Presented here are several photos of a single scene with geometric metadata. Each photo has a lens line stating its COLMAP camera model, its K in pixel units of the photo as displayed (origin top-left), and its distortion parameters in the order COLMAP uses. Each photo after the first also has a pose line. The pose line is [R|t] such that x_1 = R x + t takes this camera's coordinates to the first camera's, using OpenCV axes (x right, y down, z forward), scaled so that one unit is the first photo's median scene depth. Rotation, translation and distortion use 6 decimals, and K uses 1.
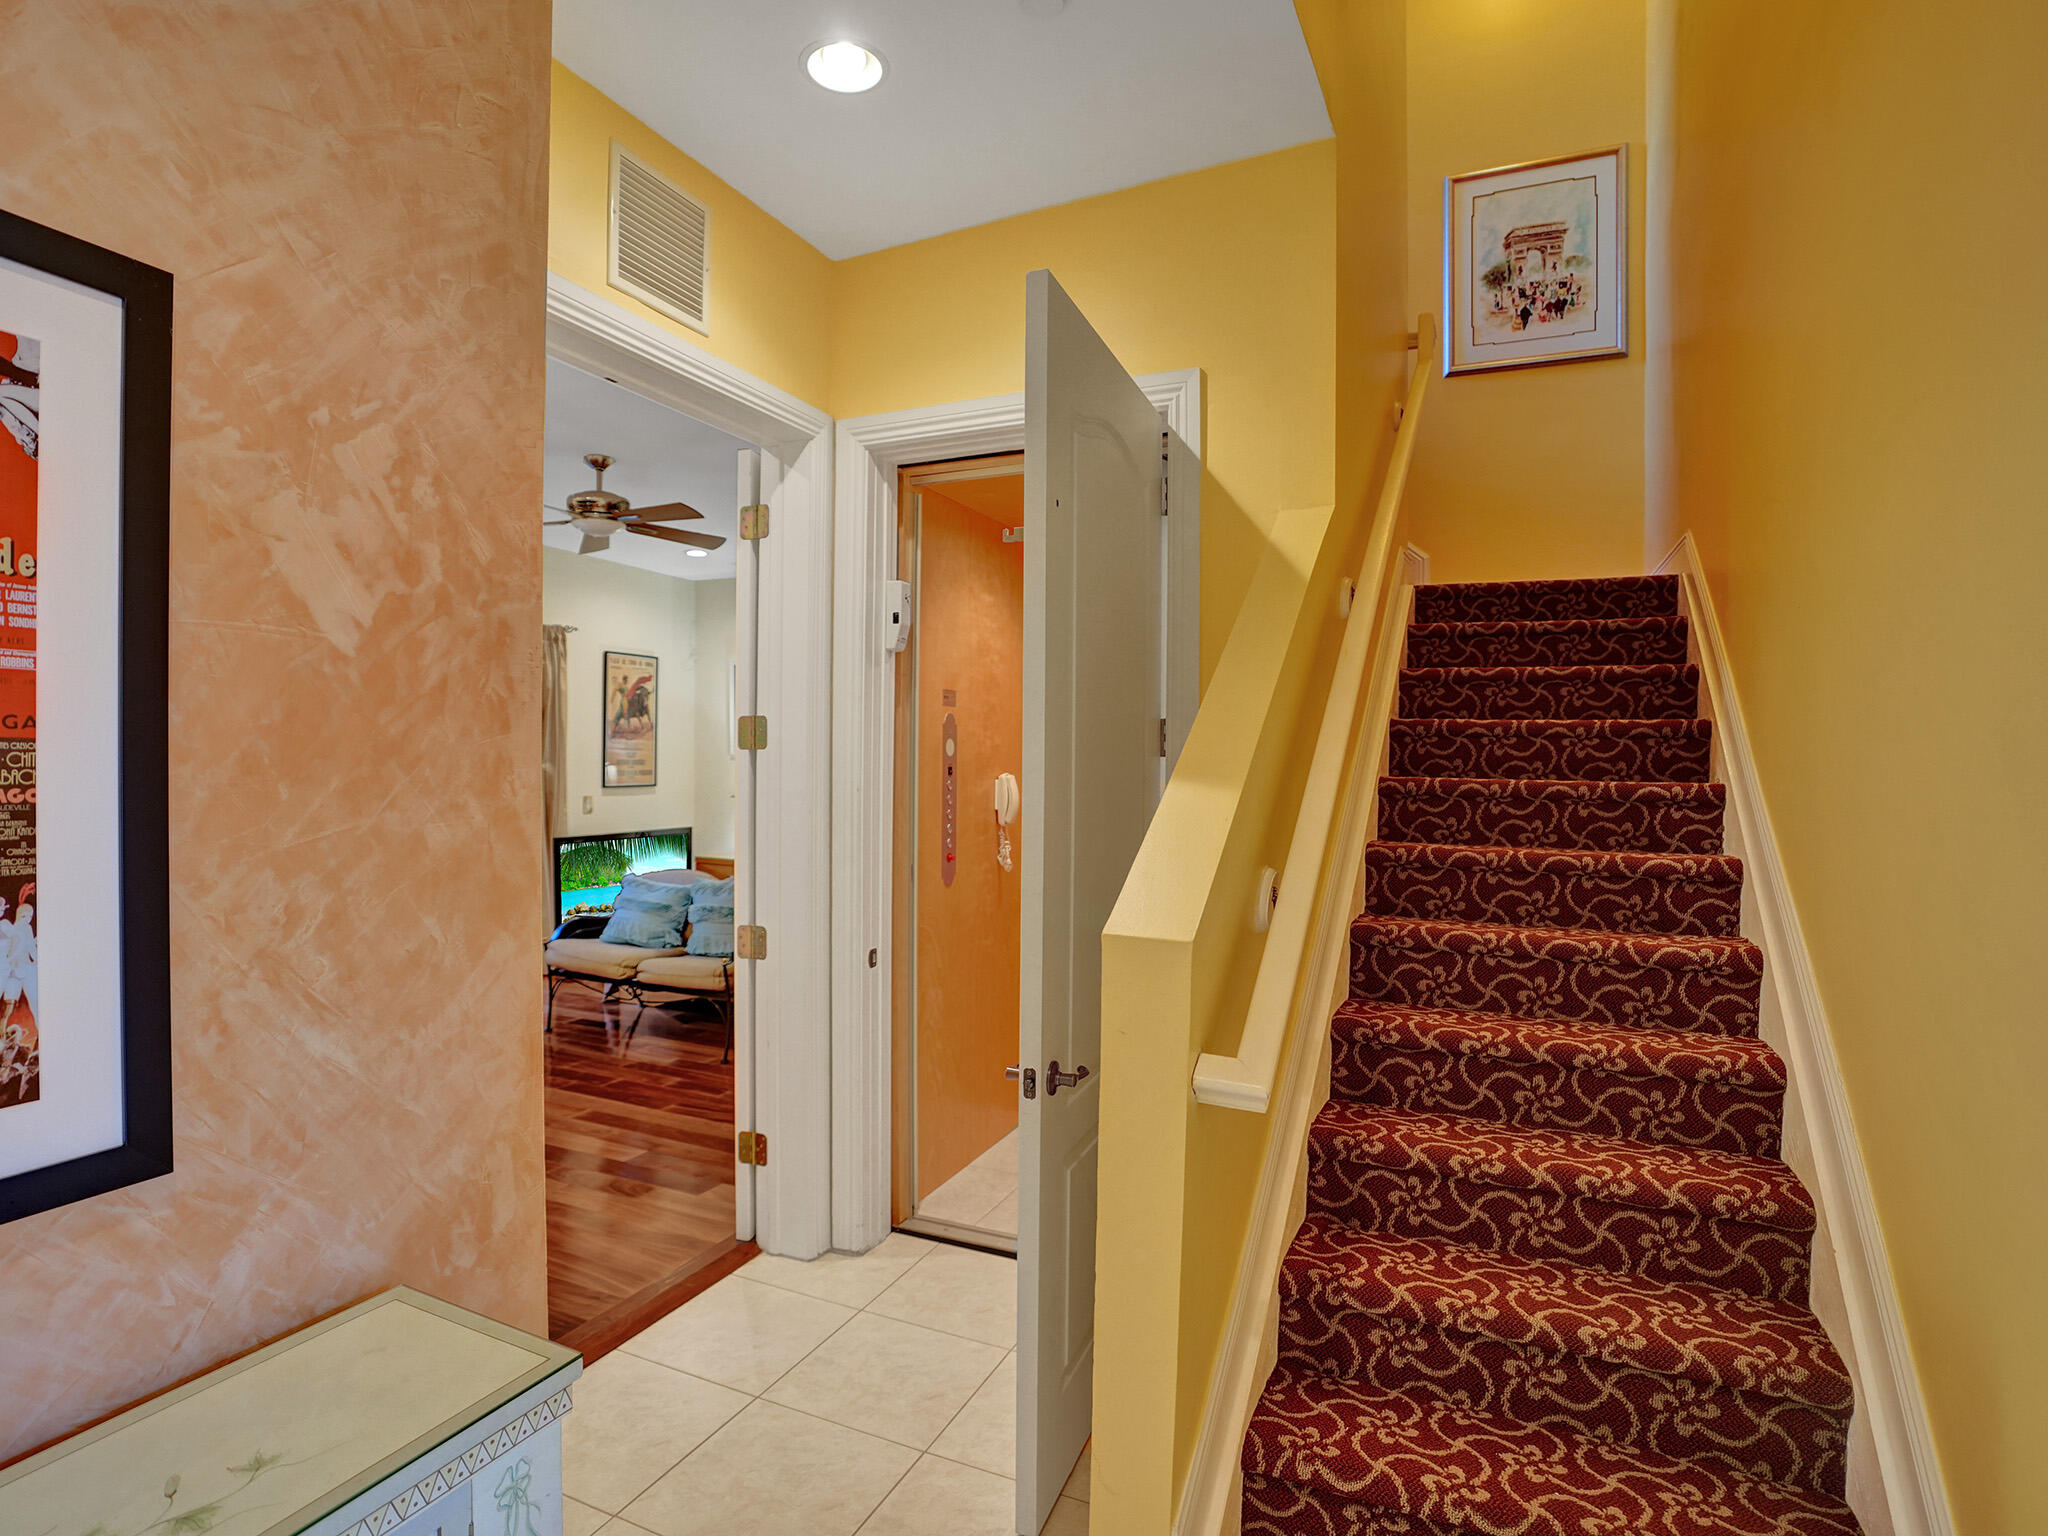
lens RADIAL K [[1058.2, 0, 1022.3], [0, 1058.2, 764.6], [0, 0, 1]] dist [-0.069436, 0.026079]
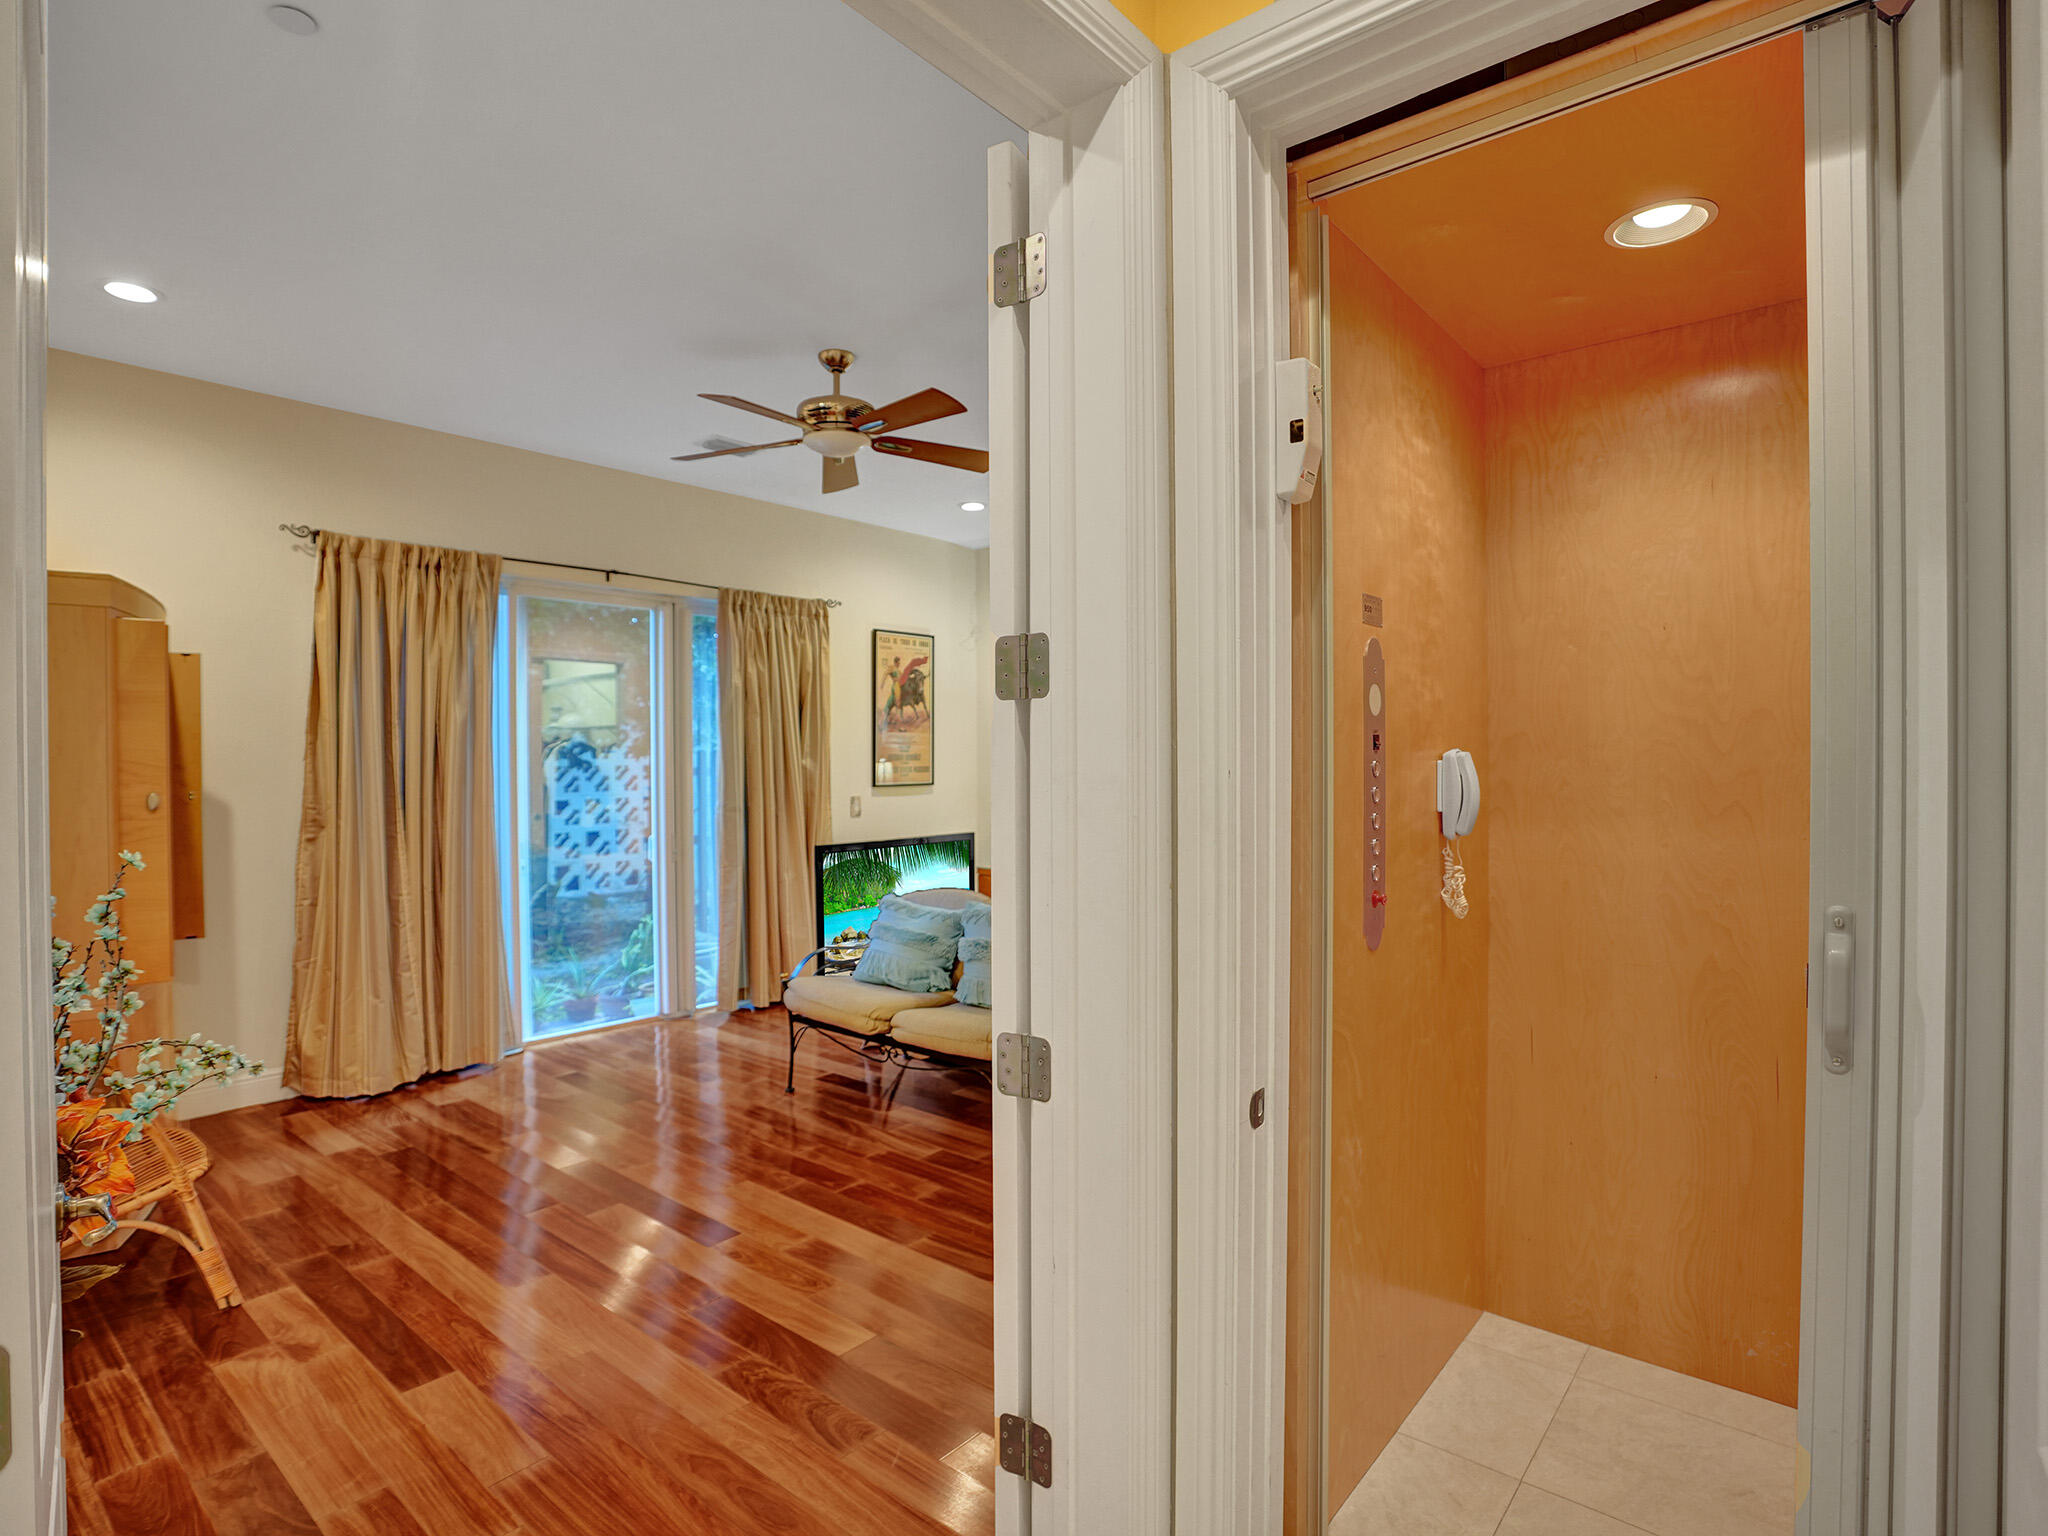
lens RADIAL K [[1058.2, 0, 1022.3], [0, 1058.2, 764.6], [0, 0, 1]] dist [-0.069436, 0.026079]
pose [[0.962149, -0.011318, -0.272287, -0.073754], [0.010706, 0.999936, -0.003732, 0.013519], [0.272312, 0.000676, 0.962209, 0.322254]]
